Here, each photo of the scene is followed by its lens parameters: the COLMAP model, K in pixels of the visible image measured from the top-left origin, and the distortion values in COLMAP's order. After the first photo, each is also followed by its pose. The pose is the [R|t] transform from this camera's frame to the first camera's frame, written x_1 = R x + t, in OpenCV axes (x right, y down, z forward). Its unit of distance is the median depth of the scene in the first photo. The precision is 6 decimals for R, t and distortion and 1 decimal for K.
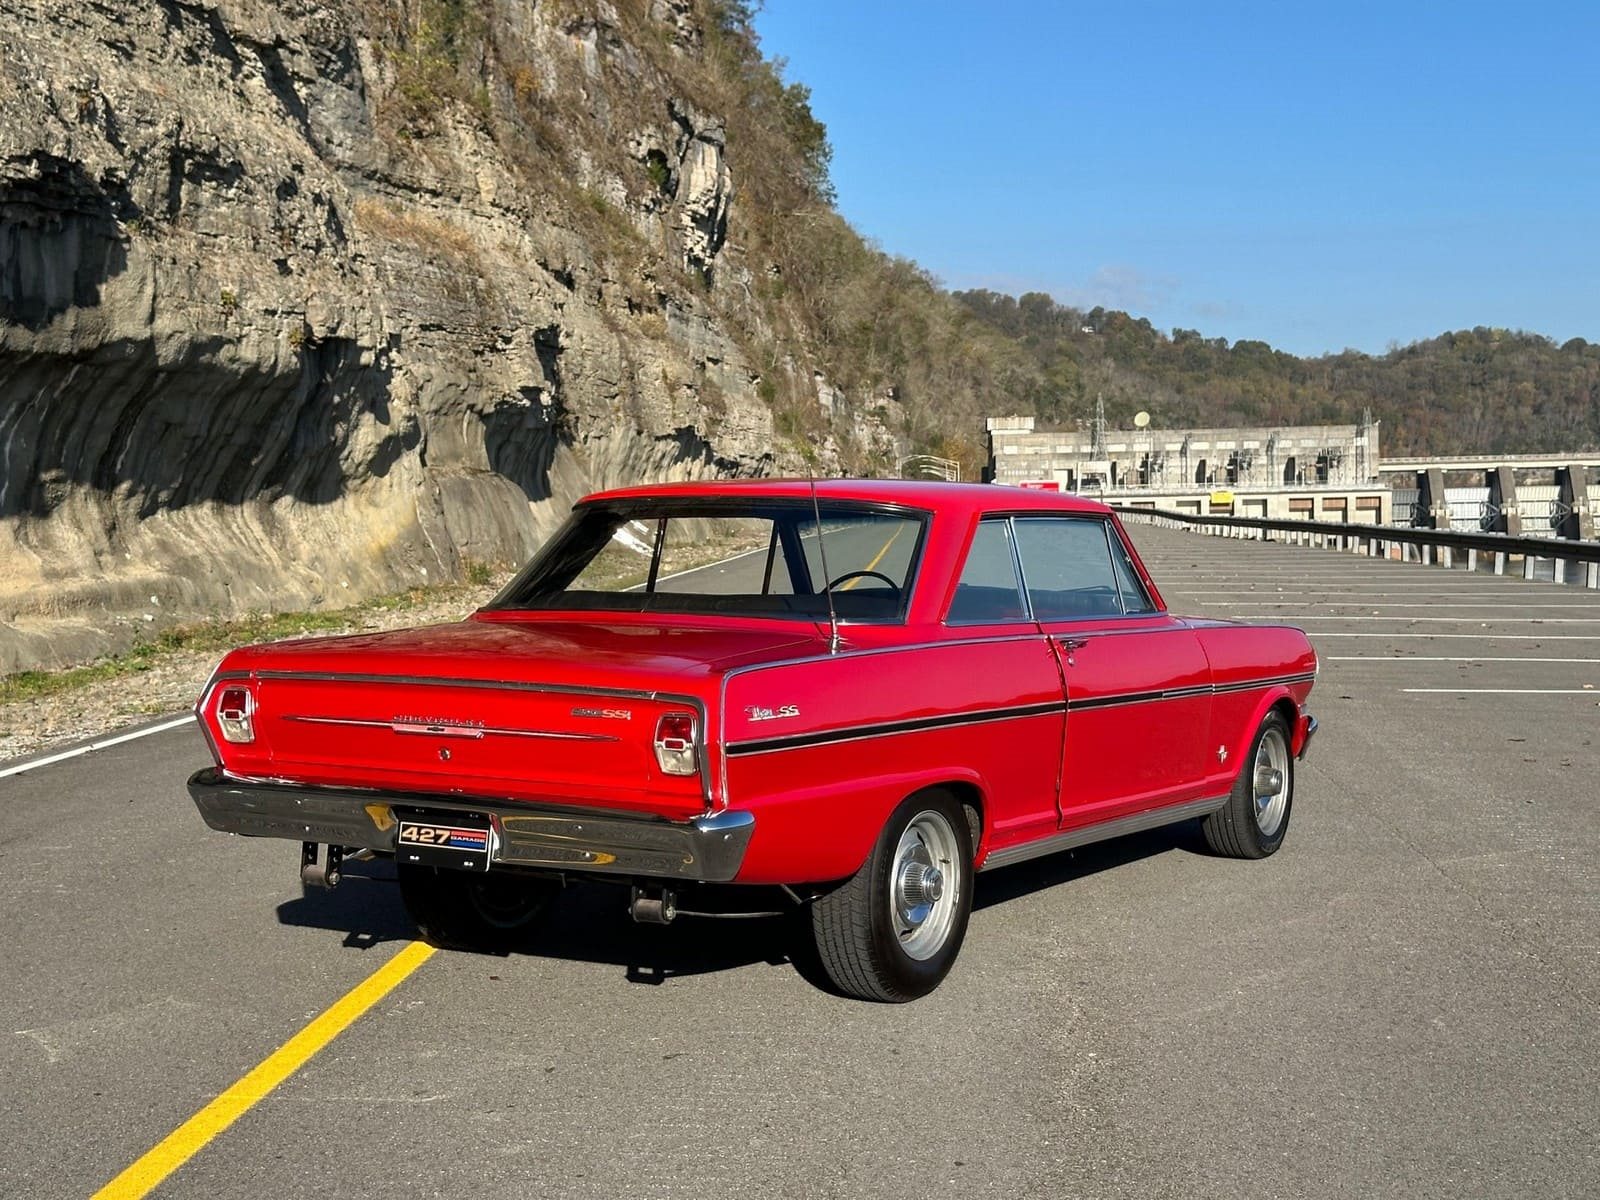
lens RADIAL K [[2236.8, 0, 800.0], [0, 2236.8, 600.0], [0, 0, 1]] dist [0.179396, -0.313145]
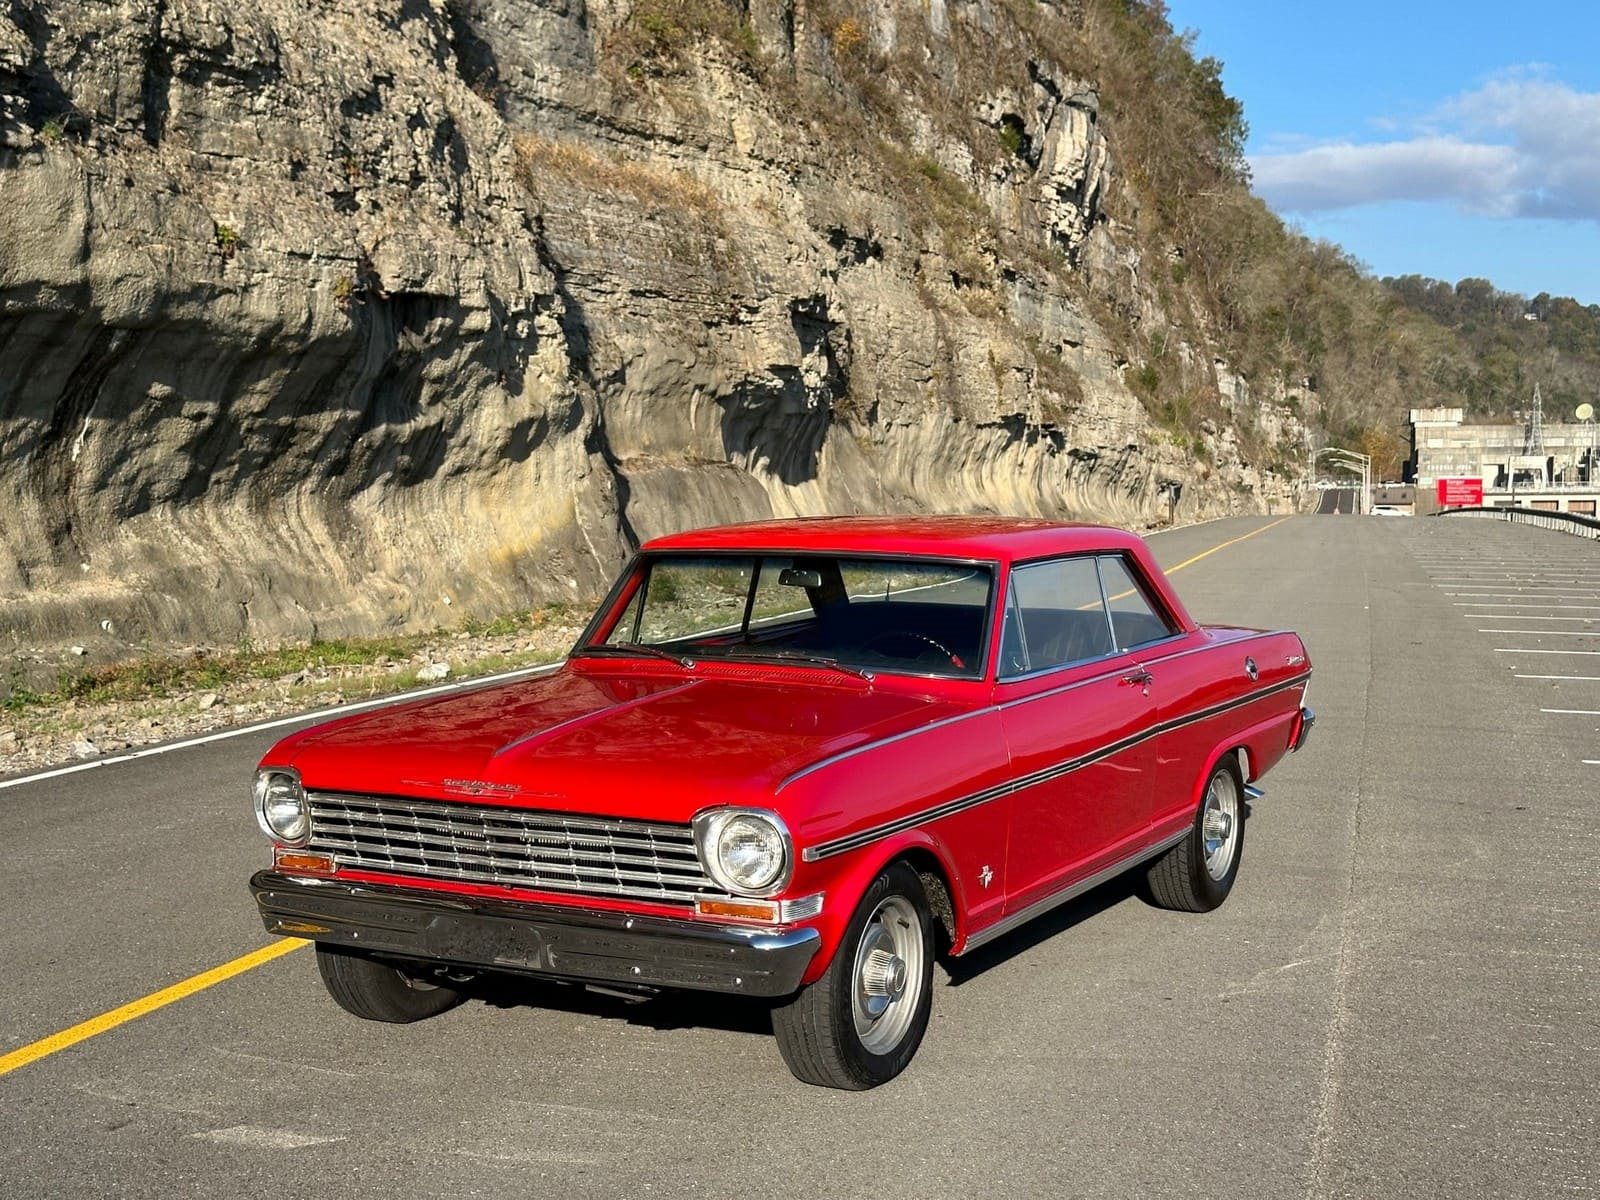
lens RADIAL K [[2204.5, 0, 807.8], [0, 2204.5, 603.5], [0, 0, 1]] dist [0.204669, -0.424706]
pose [[0.982903, 0.026443, -0.182214, 0.035665], [-0.025116, 0.999639, 0.009583, -0.008443], [0.182402, -0.004842, 0.983212, 0.120424]]
